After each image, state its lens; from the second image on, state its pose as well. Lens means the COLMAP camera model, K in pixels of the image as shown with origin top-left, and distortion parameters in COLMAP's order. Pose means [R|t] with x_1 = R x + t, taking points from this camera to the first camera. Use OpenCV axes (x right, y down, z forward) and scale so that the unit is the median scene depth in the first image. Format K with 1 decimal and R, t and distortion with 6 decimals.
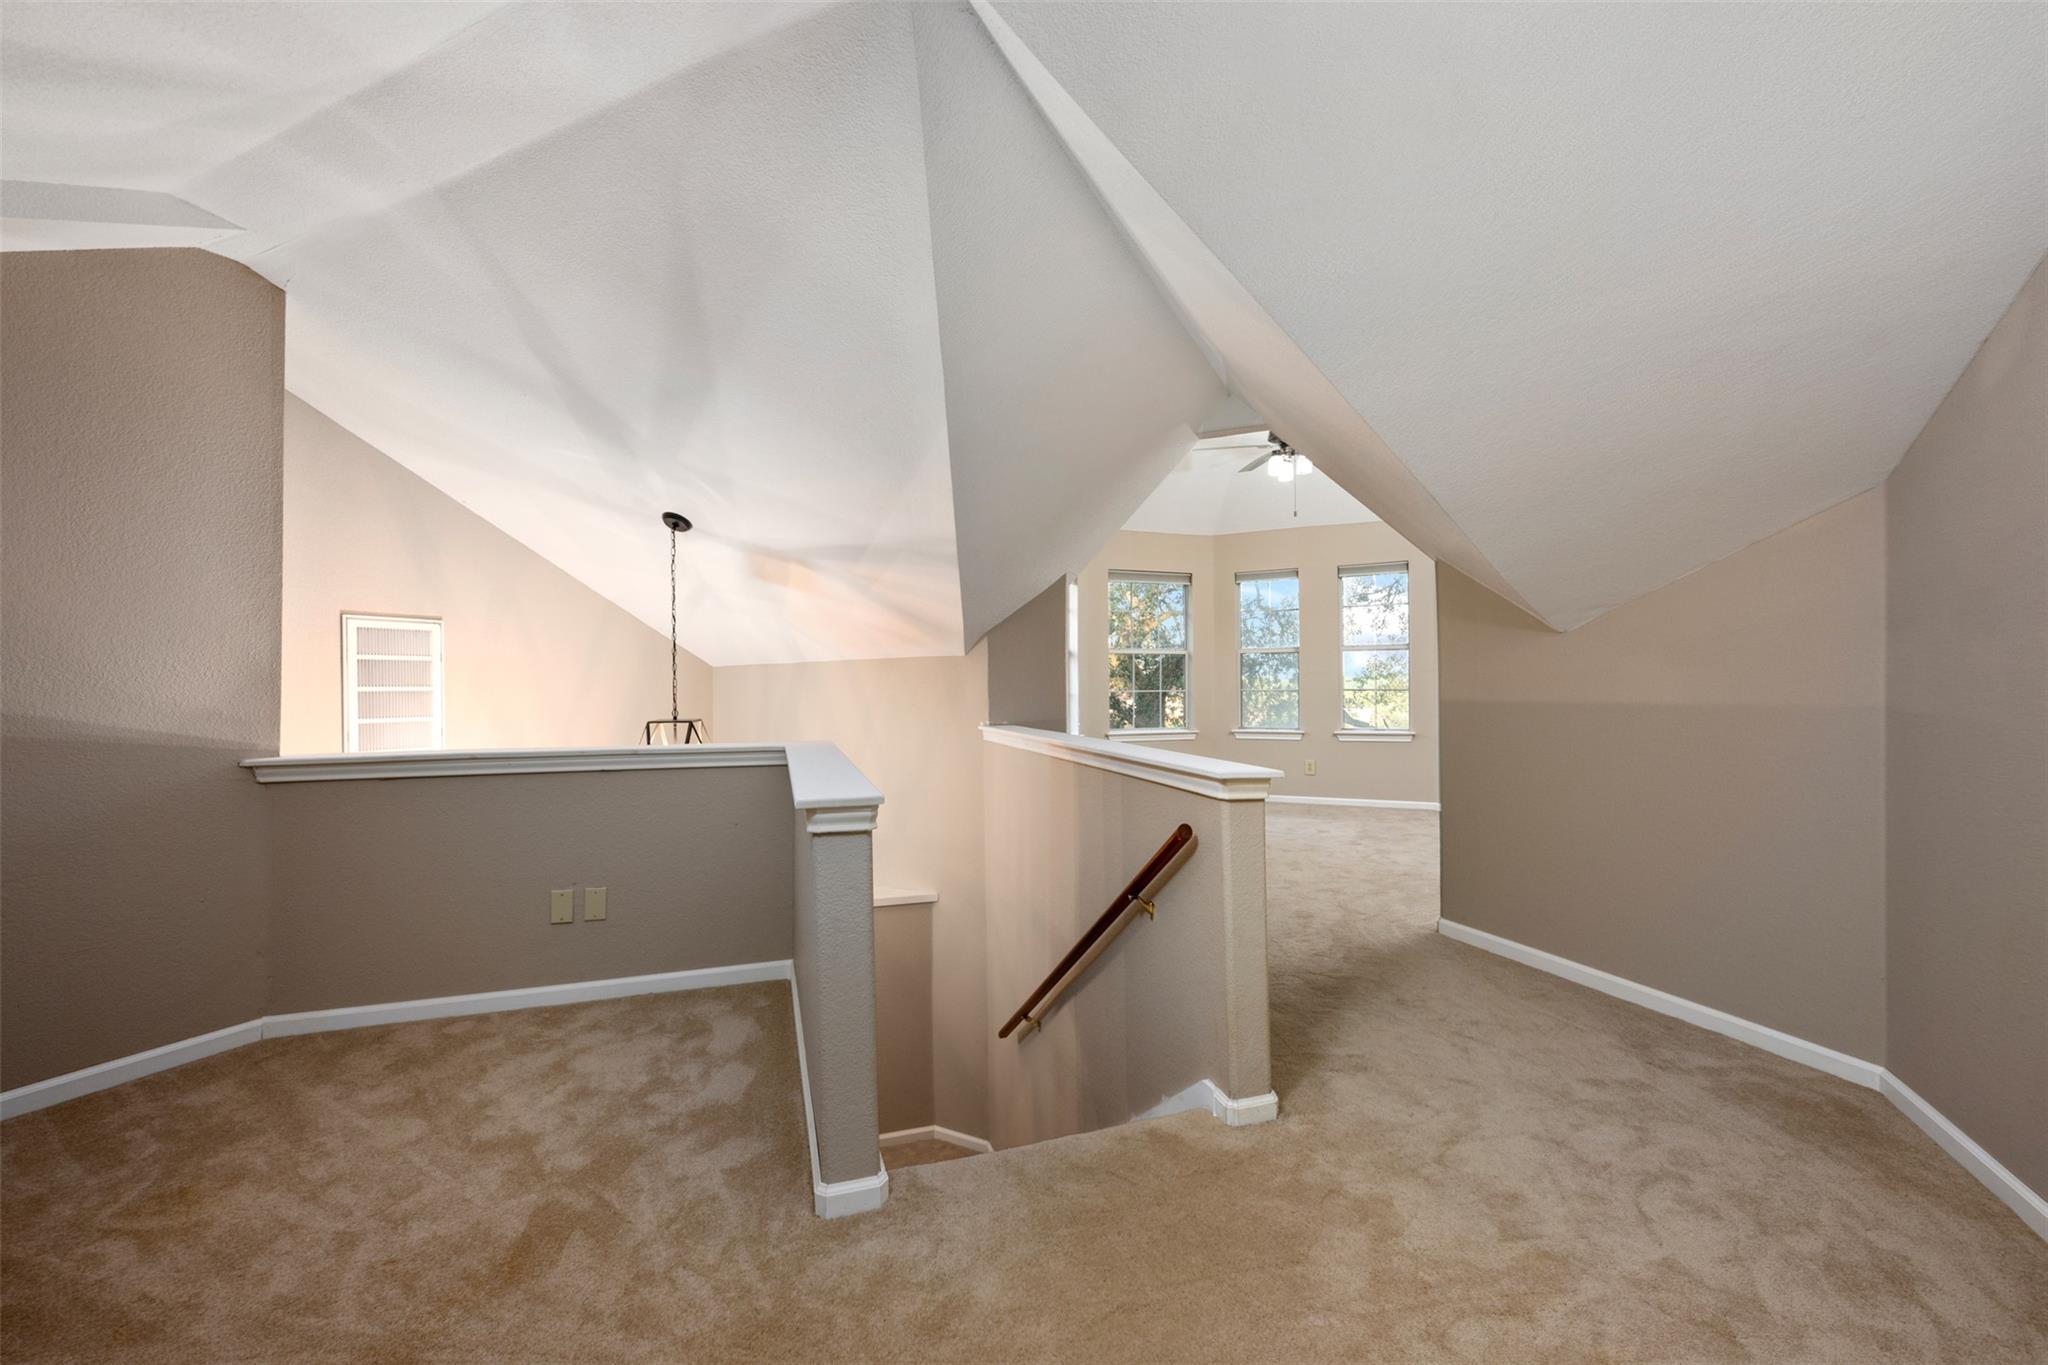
lens RADIAL K [[815.5, 0, 1024.0], [0, 815.5, 682.5], [0, 0, 1]] dist [0.000176, 0.000019]
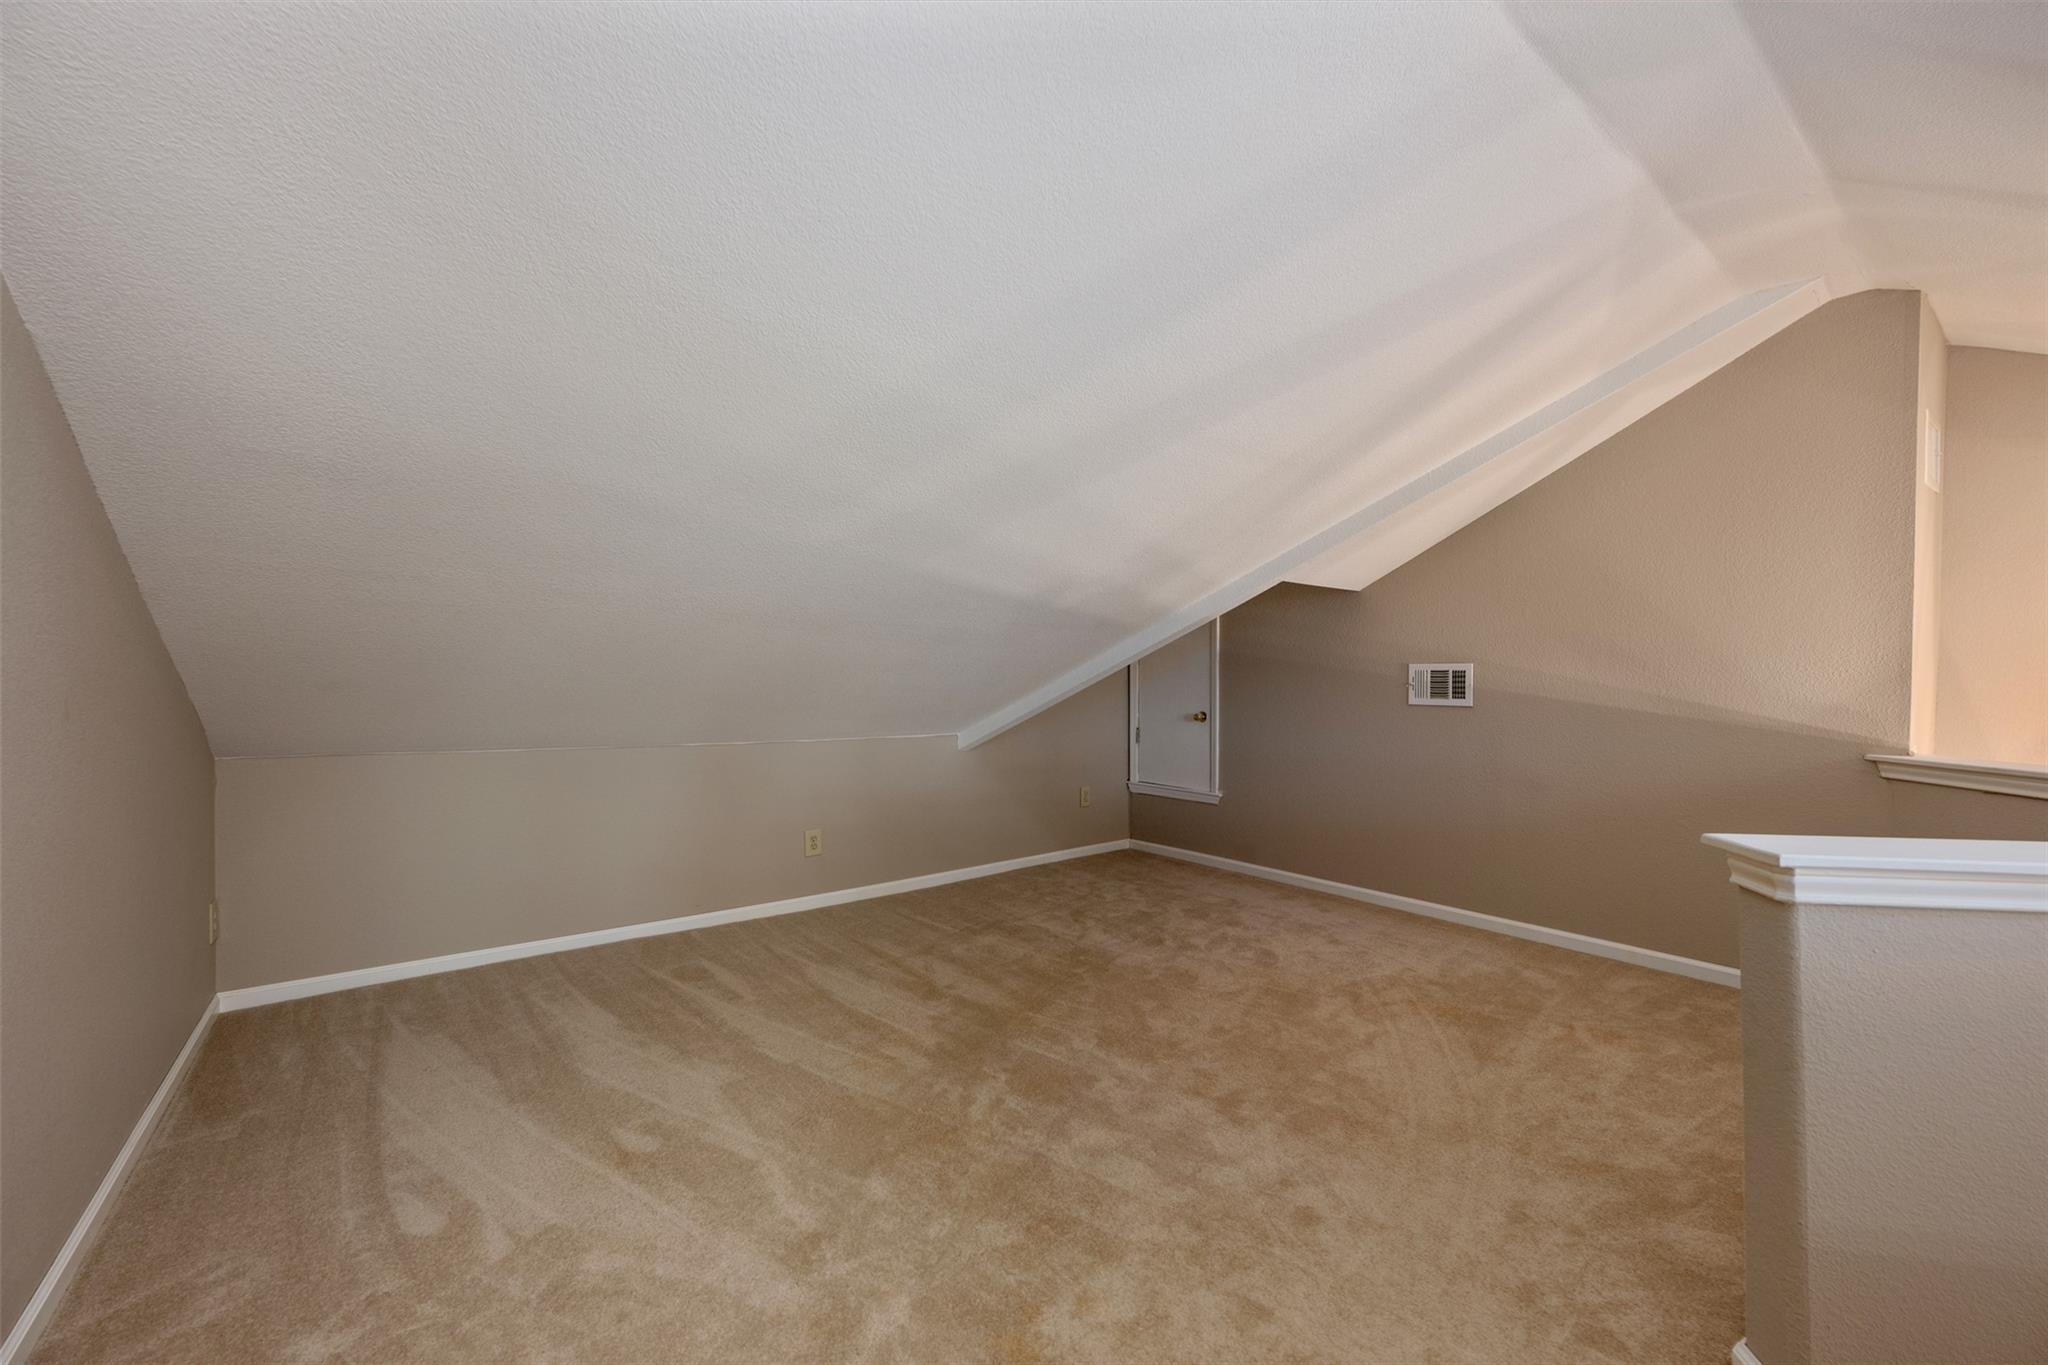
lens RADIAL K [[815.5, 0, 1024.0], [0, 815.5, 682.5], [0, 0, 1]] dist [0.000176, 0.000019]
pose [[-0.397700, -0.008560, -0.917475, 0.460996], [-0.014629, 0.999889, -0.002987, 0.020463], [0.917399, 0.012234, -0.397781, 0.407831]]
